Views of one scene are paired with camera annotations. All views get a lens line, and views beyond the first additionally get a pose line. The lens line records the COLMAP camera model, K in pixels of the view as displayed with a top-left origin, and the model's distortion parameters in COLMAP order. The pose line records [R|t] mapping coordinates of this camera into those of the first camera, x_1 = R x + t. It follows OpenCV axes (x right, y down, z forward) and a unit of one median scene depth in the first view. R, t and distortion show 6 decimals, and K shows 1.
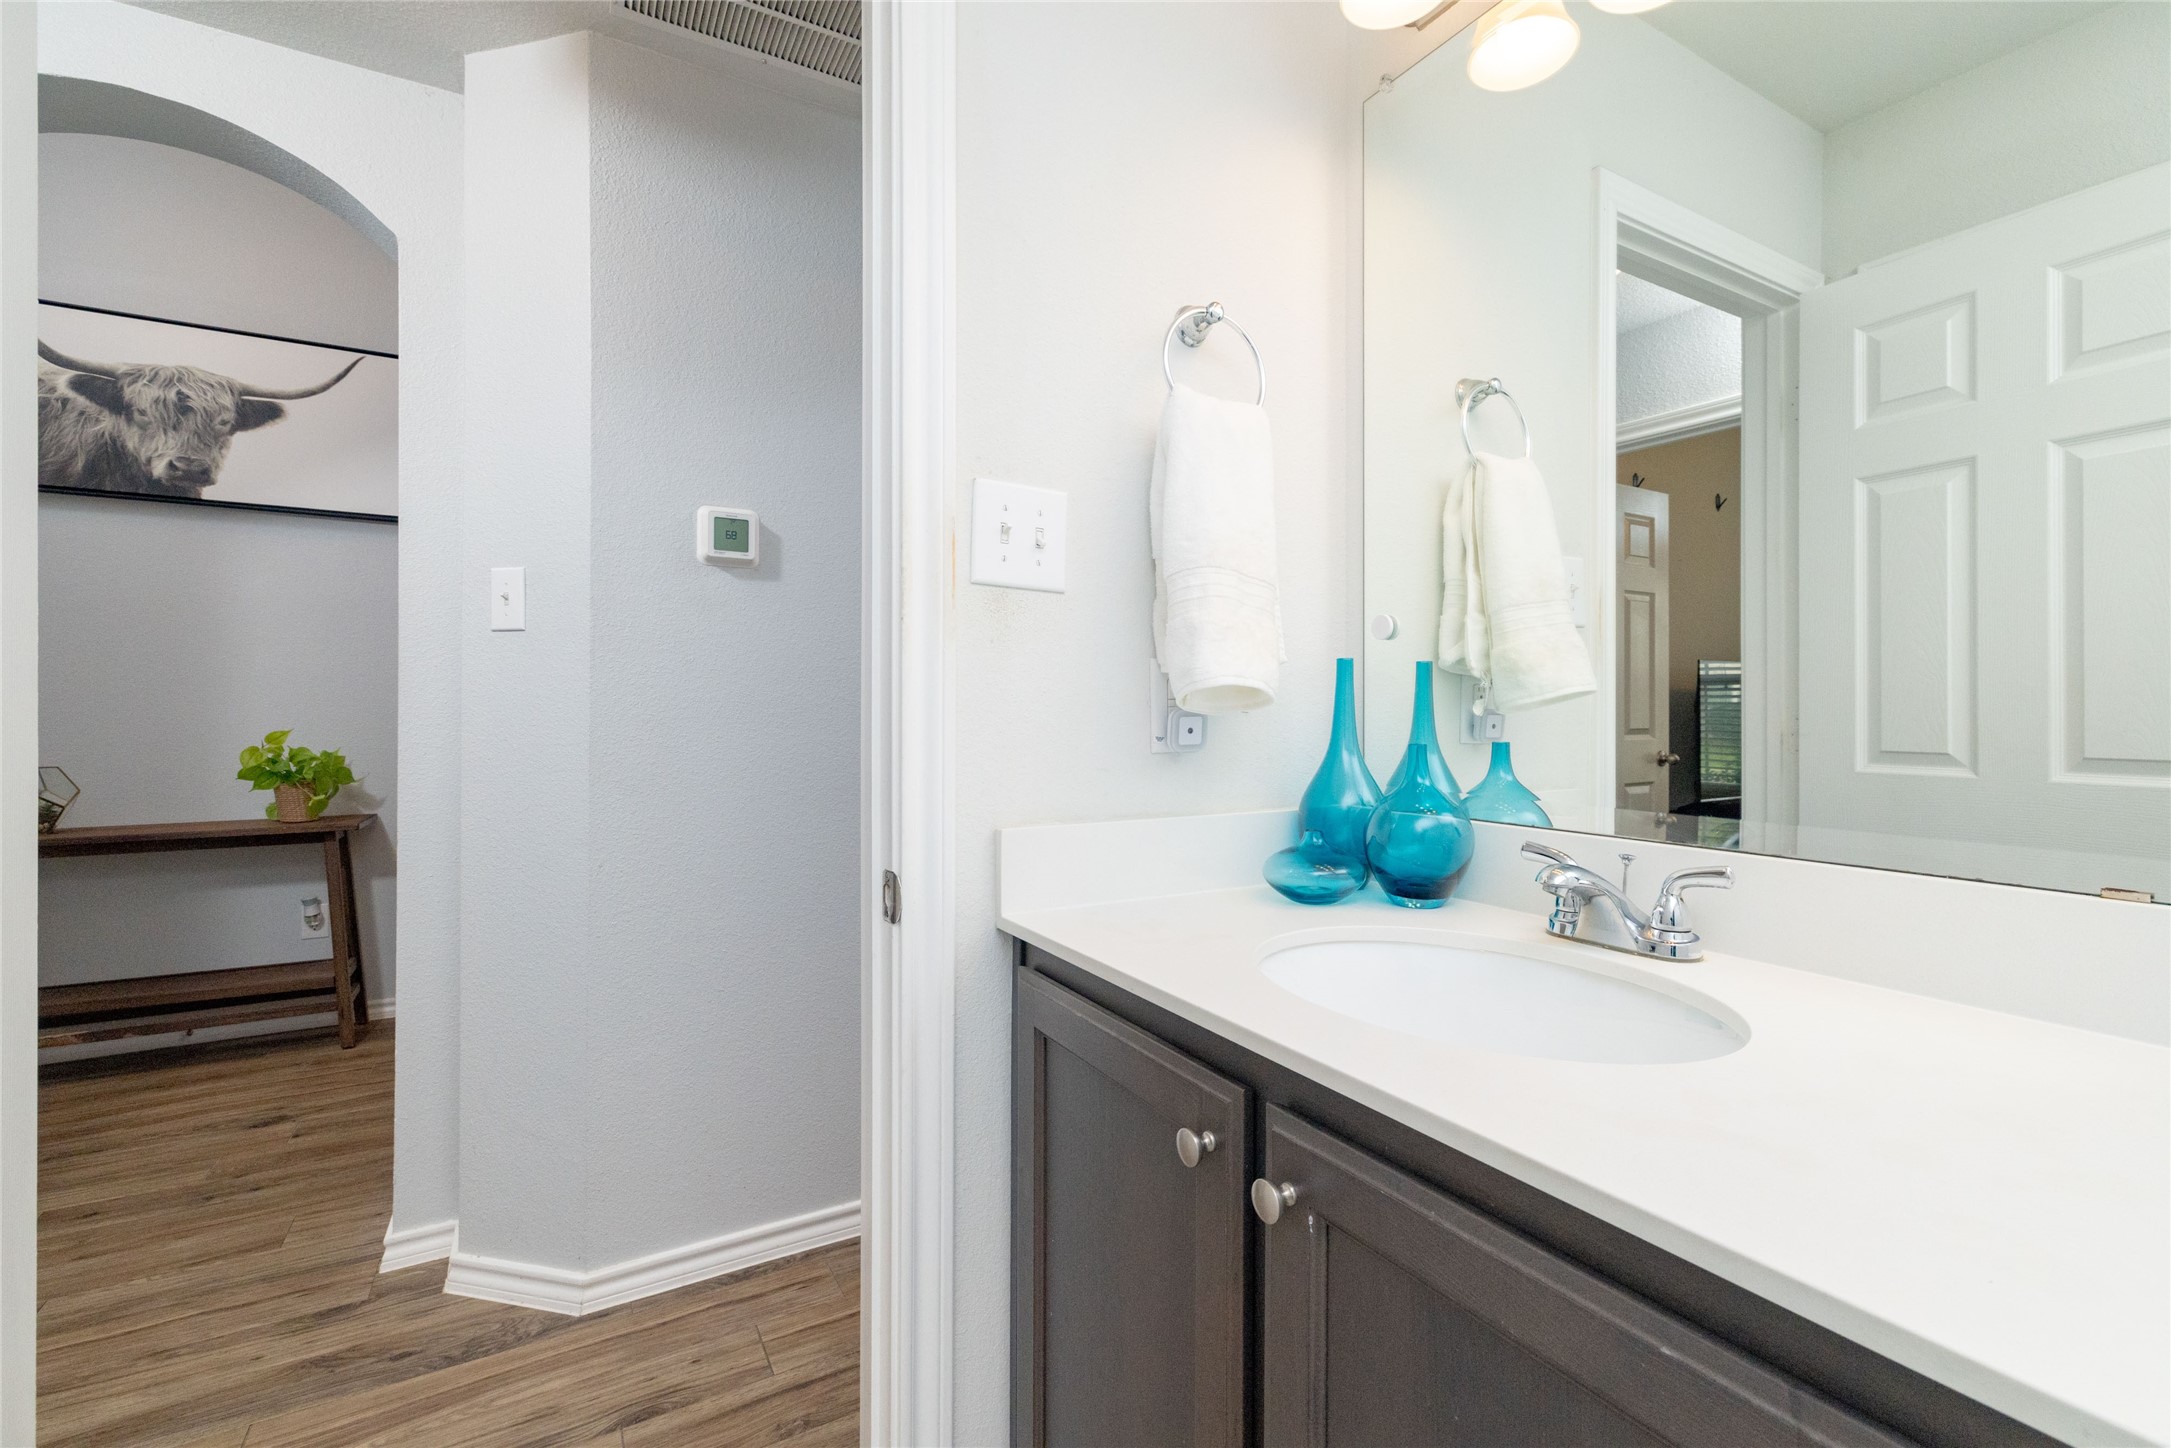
lens RADIAL K [[948.3, 0, 1087.7], [0, 948.3, 711.1], [0, 0, 1]] dist [0.001410, 0.000180]
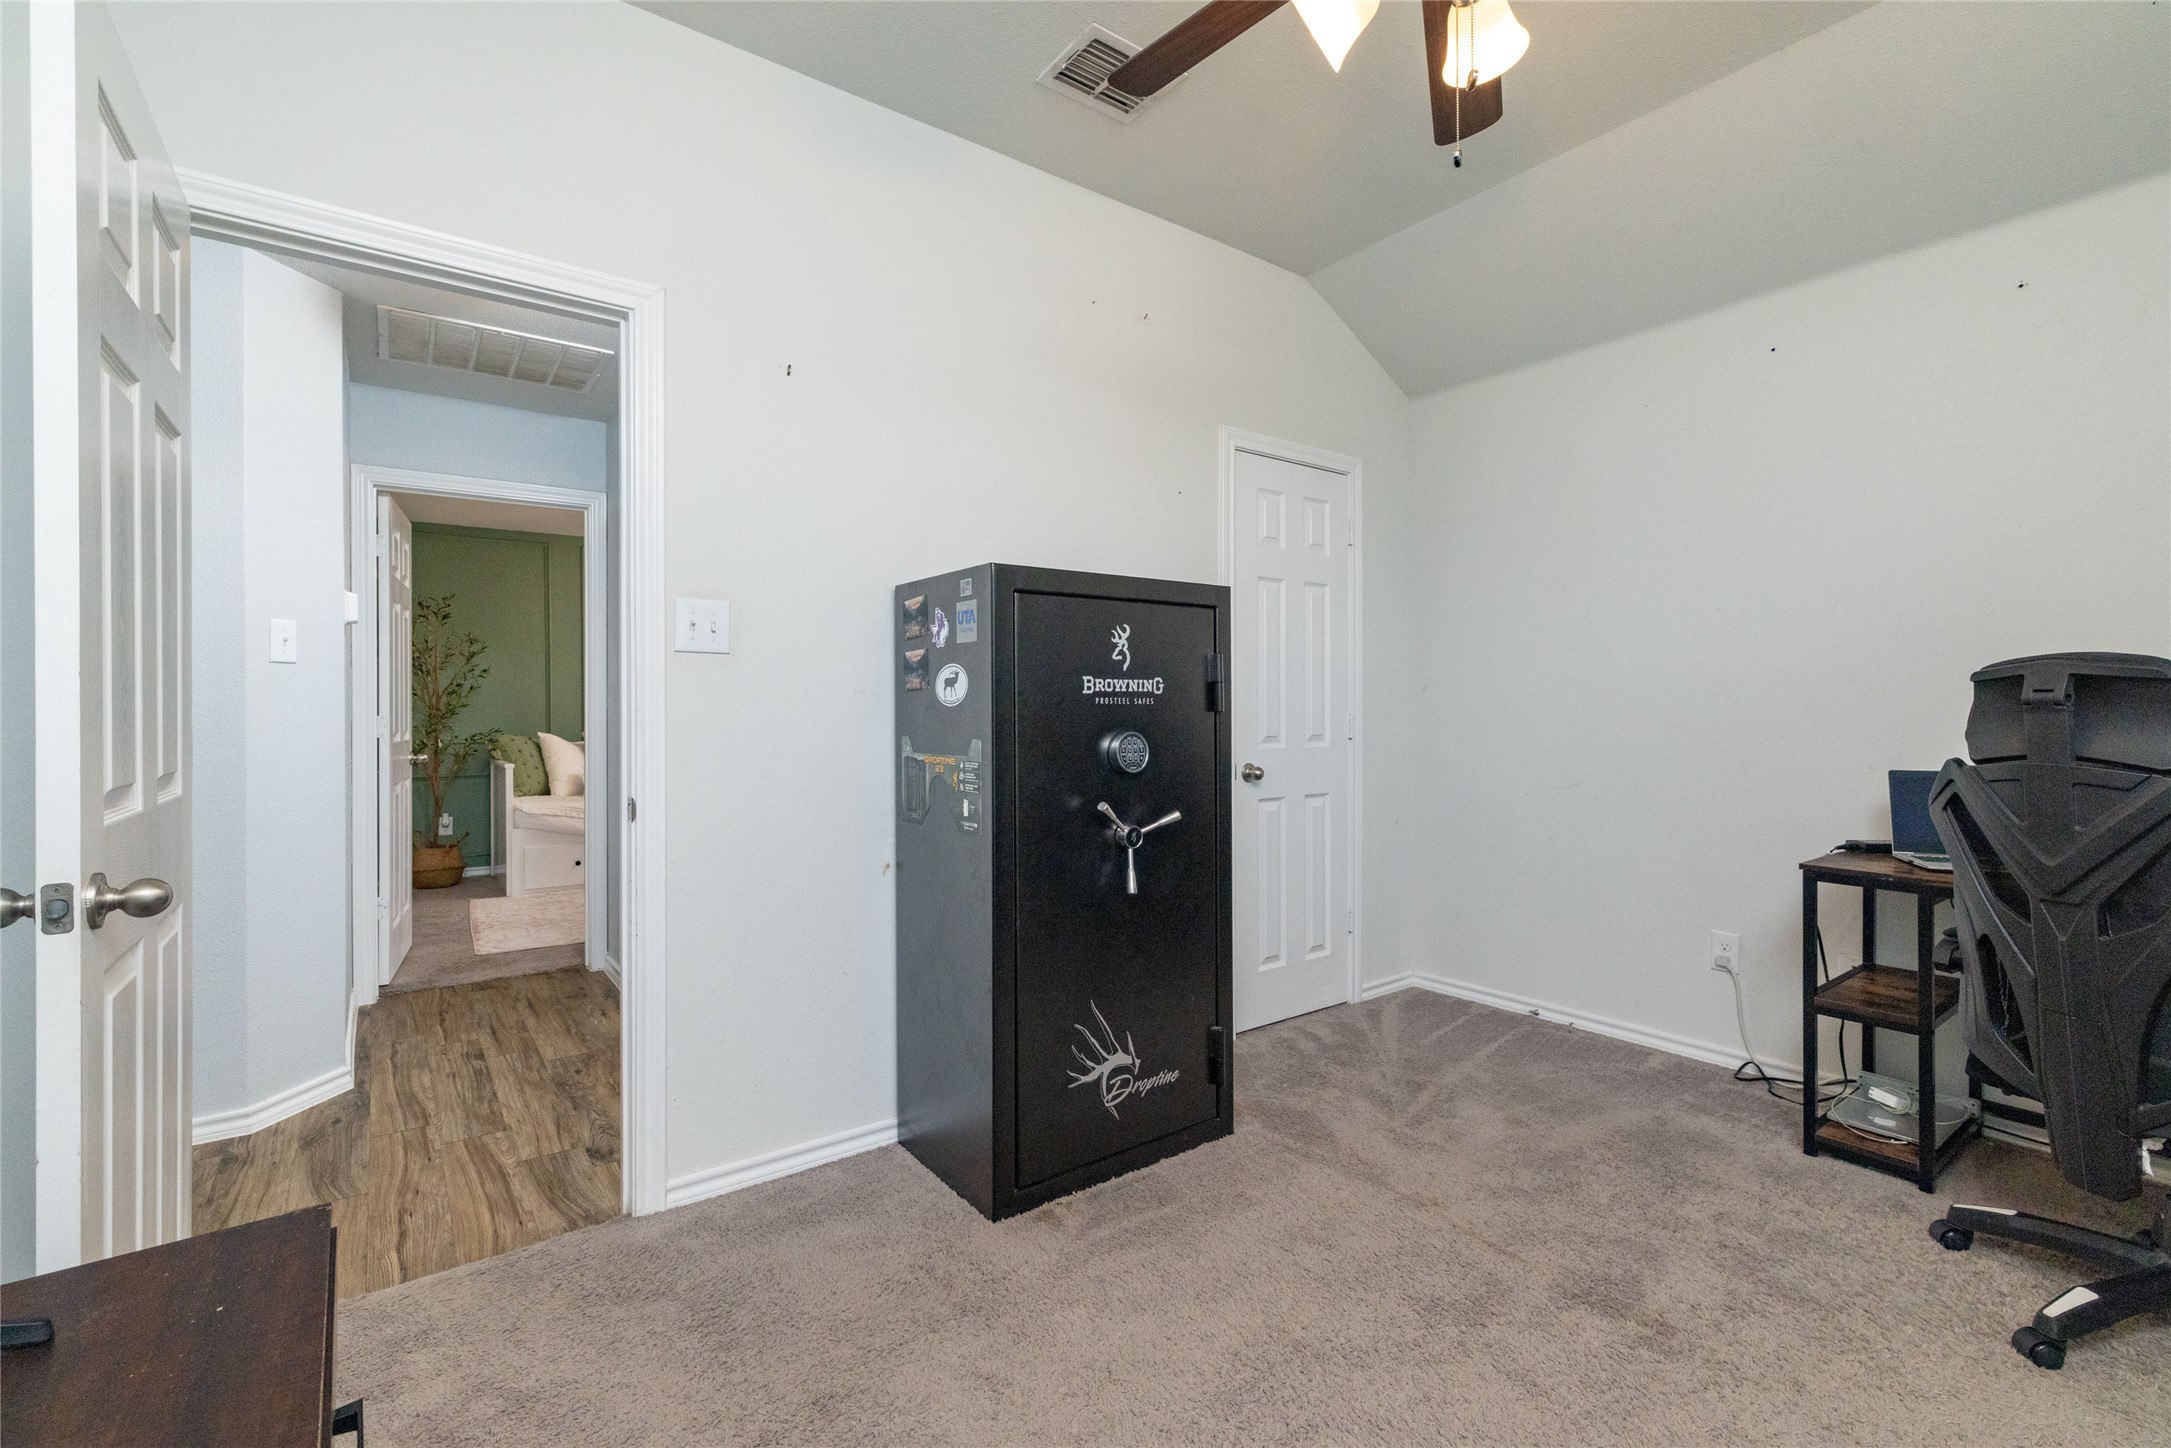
lens RADIAL K [[948.3, 0, 1090.4], [0, 948.3, 708.3], [0, 0, 1]] dist [0.001410, 0.000180]
pose [[-0.117503, -0.005359, 0.993058, -2.496201], [0.005467, 0.999967, 0.006043, -0.018785], [-0.993058, 0.006140, -0.117470, -0.075920]]
